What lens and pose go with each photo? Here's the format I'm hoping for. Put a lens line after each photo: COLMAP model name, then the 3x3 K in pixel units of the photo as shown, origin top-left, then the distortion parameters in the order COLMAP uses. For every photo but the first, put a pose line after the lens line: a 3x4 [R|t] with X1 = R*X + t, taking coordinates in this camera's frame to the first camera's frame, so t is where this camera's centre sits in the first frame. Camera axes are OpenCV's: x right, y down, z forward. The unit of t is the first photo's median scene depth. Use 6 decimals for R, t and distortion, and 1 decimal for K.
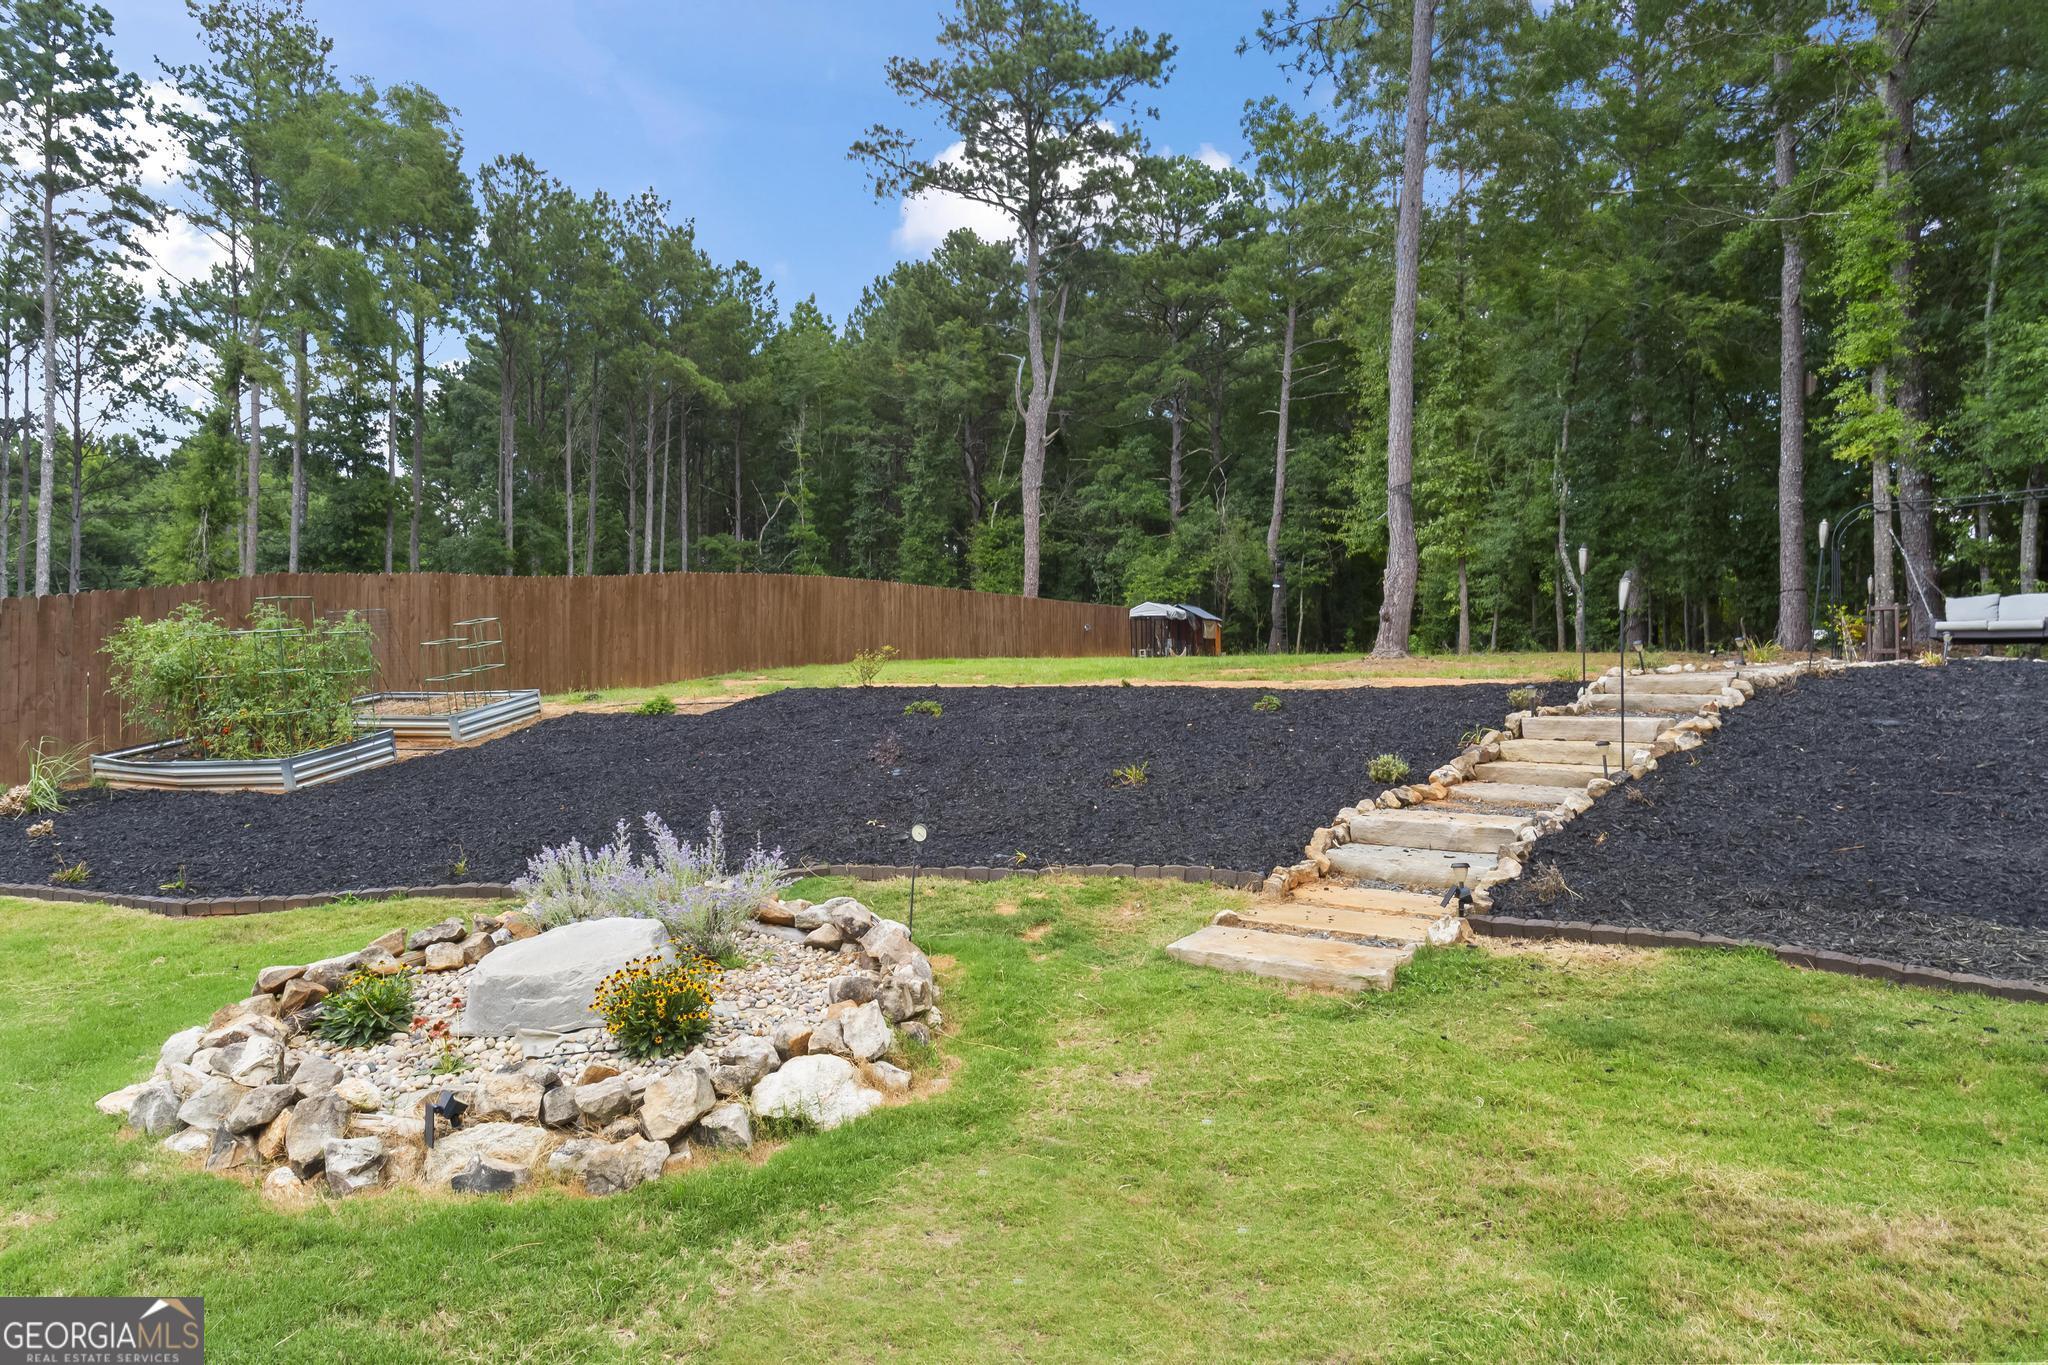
lens RADIAL K [[1193.9, 0, 1024.3], [0, 1193.9, 673.5], [0, 0, 1]] dist [-0.000244, 0.000016]
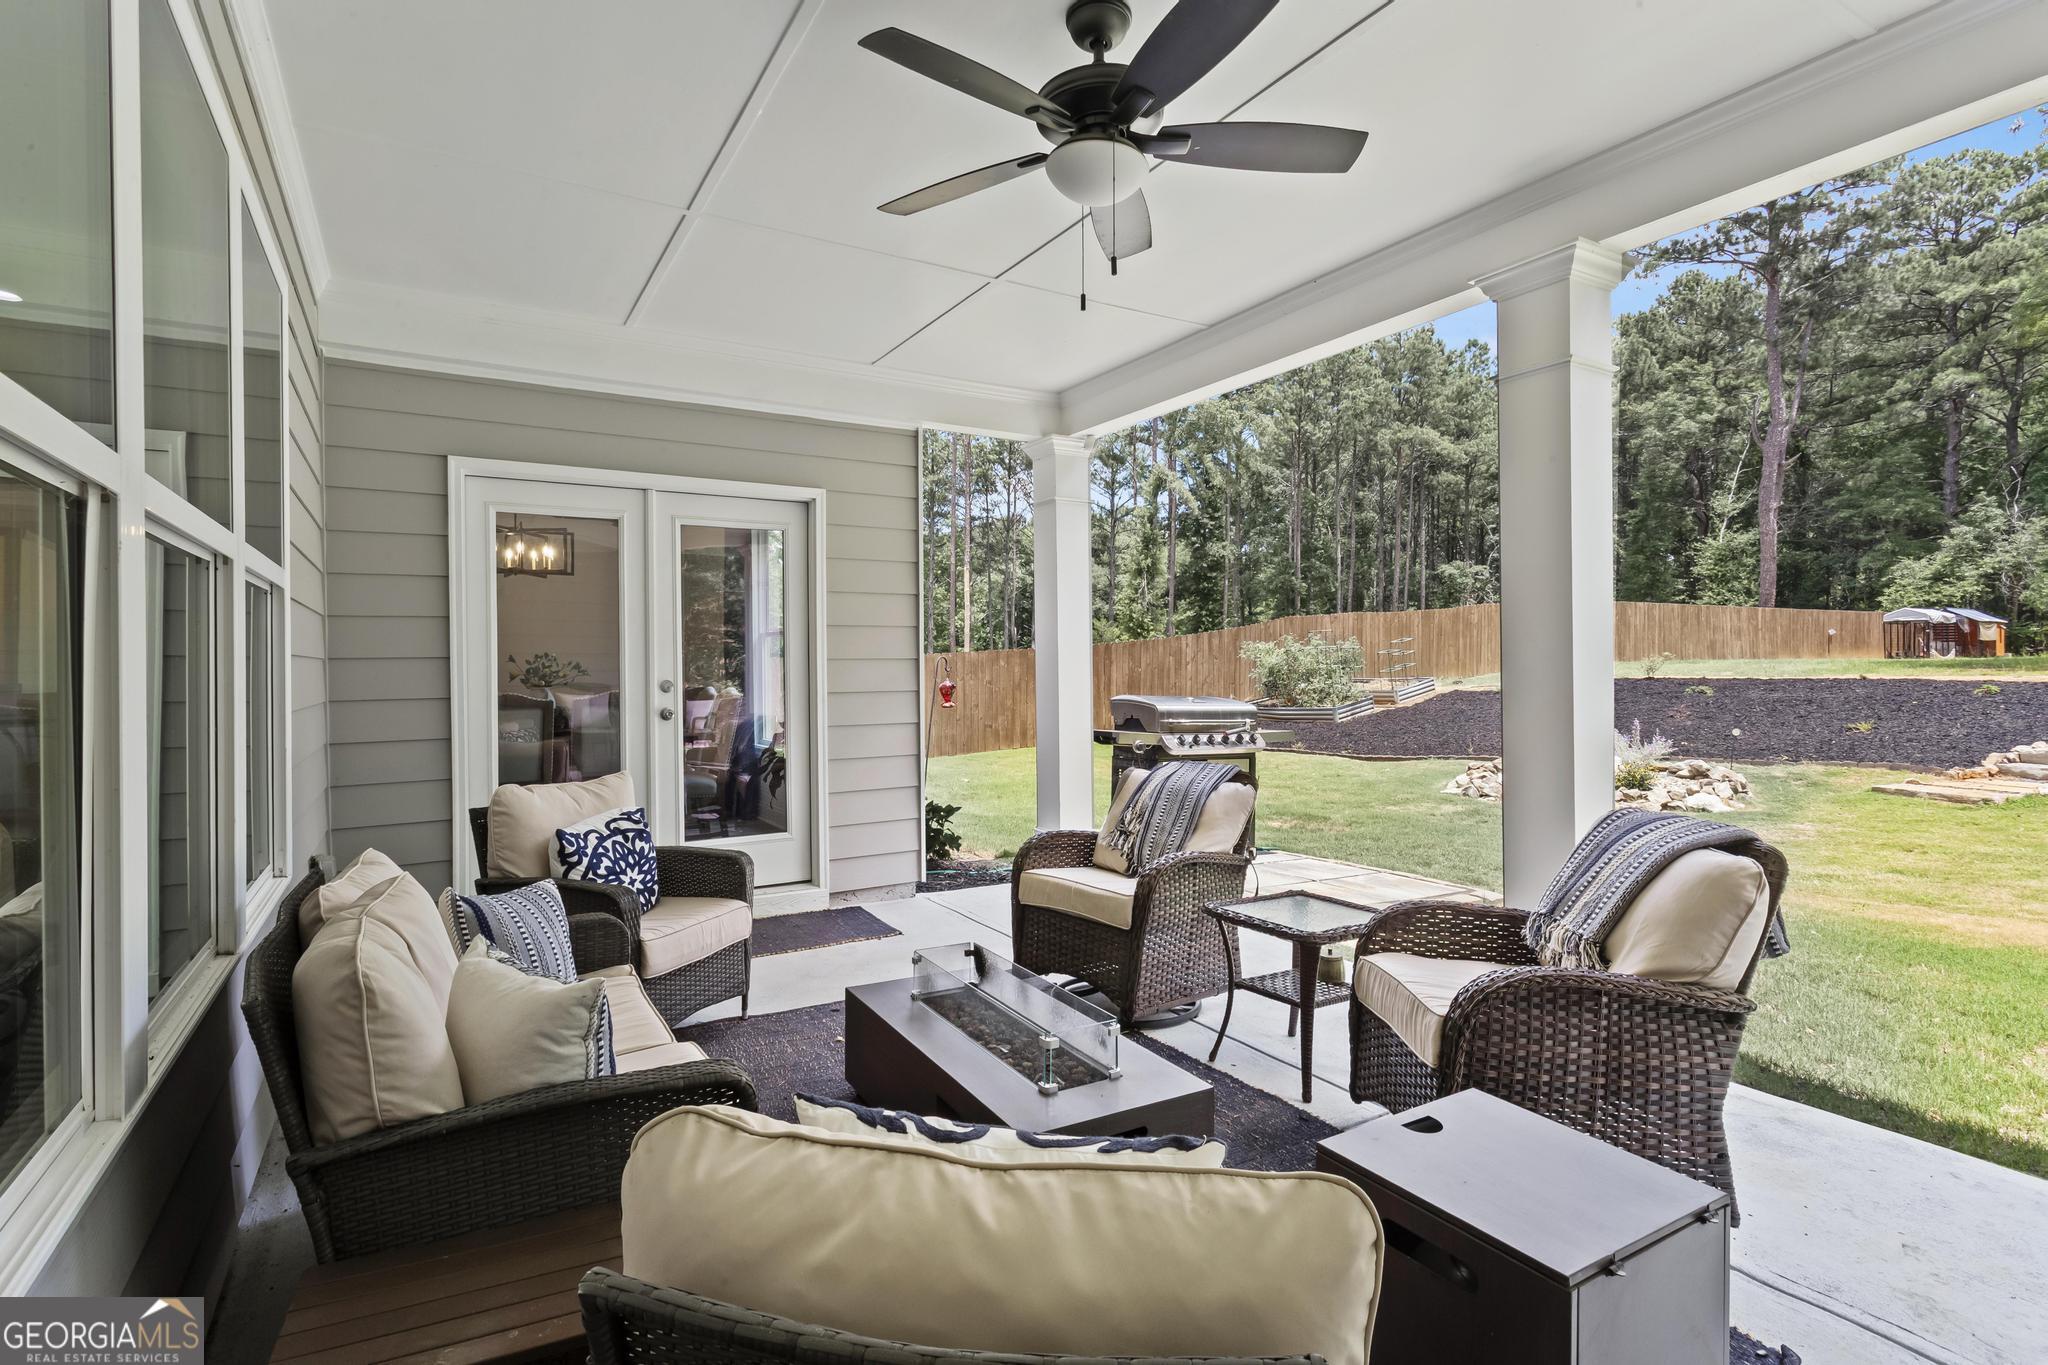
lens RADIAL K [[981.5, 0, 1009.3], [0, 981.5, 668.5], [0, 0, 1]] dist [0.000307, 0.002958]
pose [[0.798451, 0.004616, -0.602042, -0.007163], [-0.007160, 0.999973, -0.001829, 0.002207], [0.602018, 0.005772, 0.798462, -0.162731]]
